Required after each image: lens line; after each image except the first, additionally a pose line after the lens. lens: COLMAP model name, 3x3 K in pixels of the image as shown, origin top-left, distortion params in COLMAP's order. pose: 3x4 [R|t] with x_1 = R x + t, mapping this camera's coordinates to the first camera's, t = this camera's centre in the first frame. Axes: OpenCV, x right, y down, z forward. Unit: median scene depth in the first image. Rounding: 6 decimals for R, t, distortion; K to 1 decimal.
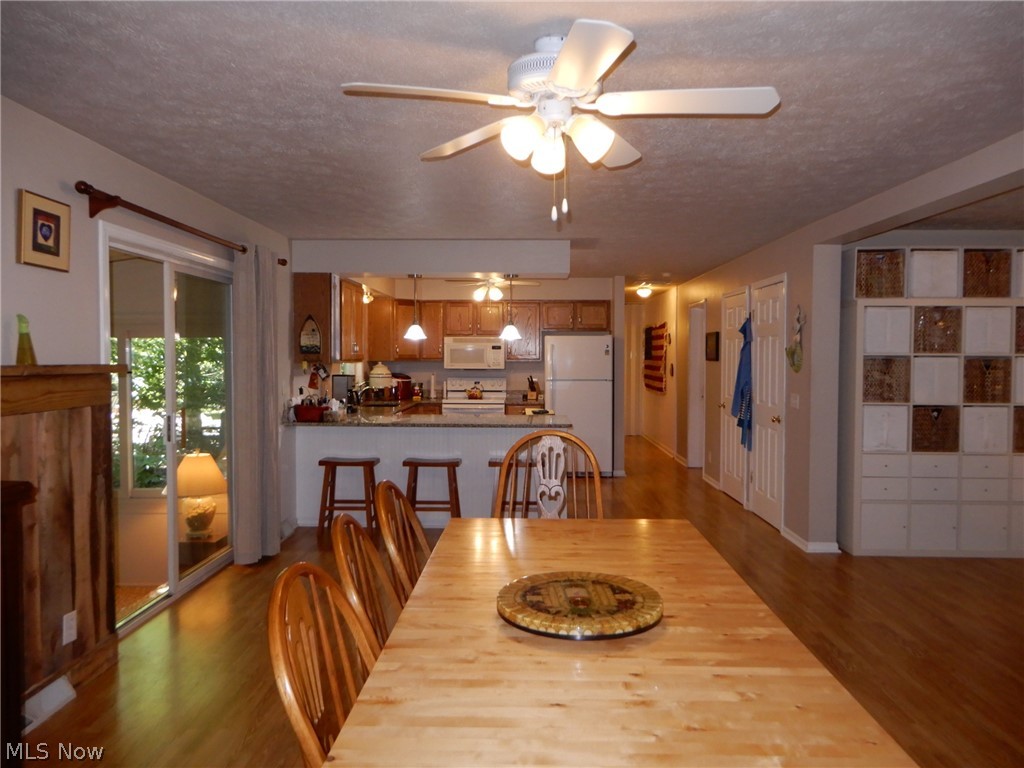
lens RADIAL K [[726.2, 0, 511.0], [0, 726.2, 382.2], [0, 0, 1]] dist [0.010694, -0.006324]
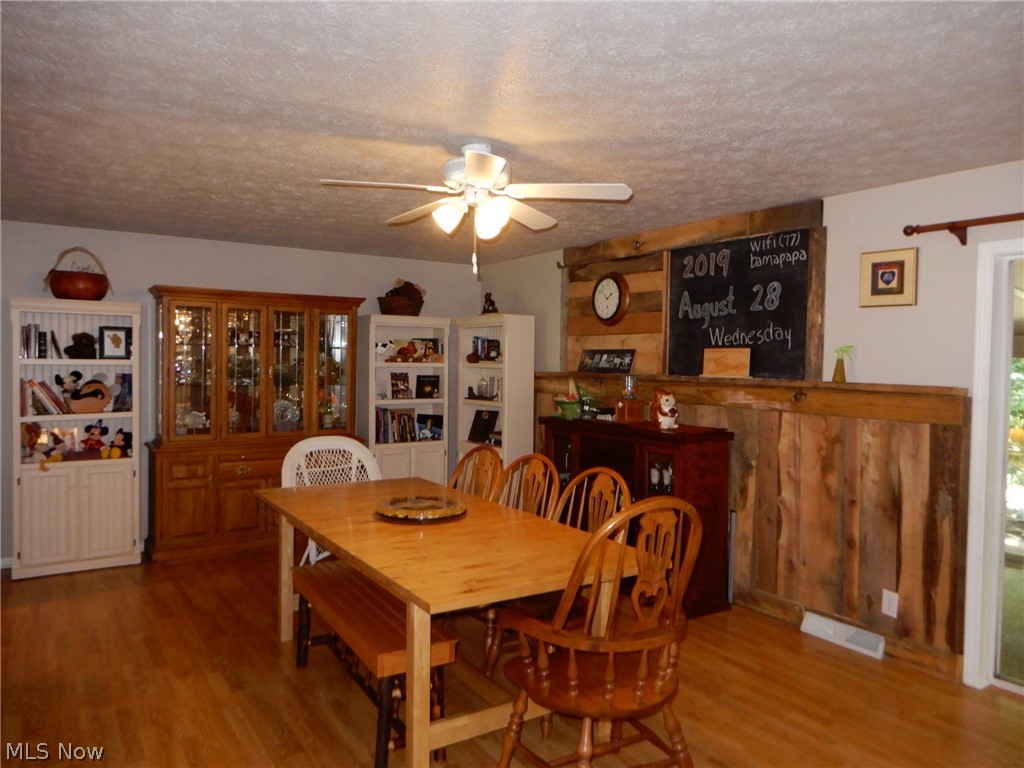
lens RADIAL K [[726.2, 0, 512.2], [0, 726.2, 384.7], [0, 0, 1]] dist [0.010694, -0.006324]
pose [[-0.822721, 0.008213, -0.568385, 0.604629], [-0.033879, 0.997410, 0.063451, -0.079776], [0.567434, 0.071459, -0.820312, 1.667641]]
